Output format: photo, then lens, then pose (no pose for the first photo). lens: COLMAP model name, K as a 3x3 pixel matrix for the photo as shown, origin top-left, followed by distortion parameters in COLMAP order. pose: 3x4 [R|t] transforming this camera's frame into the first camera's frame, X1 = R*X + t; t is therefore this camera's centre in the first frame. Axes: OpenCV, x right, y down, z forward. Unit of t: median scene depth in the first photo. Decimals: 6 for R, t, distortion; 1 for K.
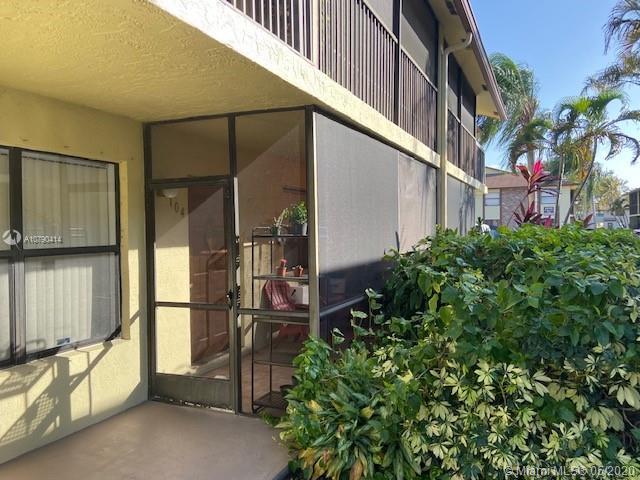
lens RADIAL K [[489.5, 0, 320.0], [0, 489.5, 240.0], [0, 0, 1]] dist [0.148181, -0.166111]
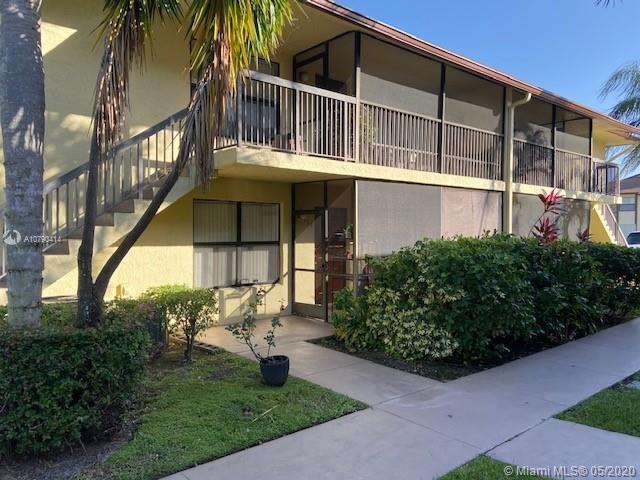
lens RADIAL K [[489.5, 0, 320.0], [0, 489.5, 240.0], [0, 0, 1]] dist [0.148181, -0.166111]
pose [[0.906725, 0.018032, -0.421337, 0.669624], [-0.021250, 0.999770, -0.002943, 0.007805], [0.421187, 0.011621, 0.906899, -0.882484]]
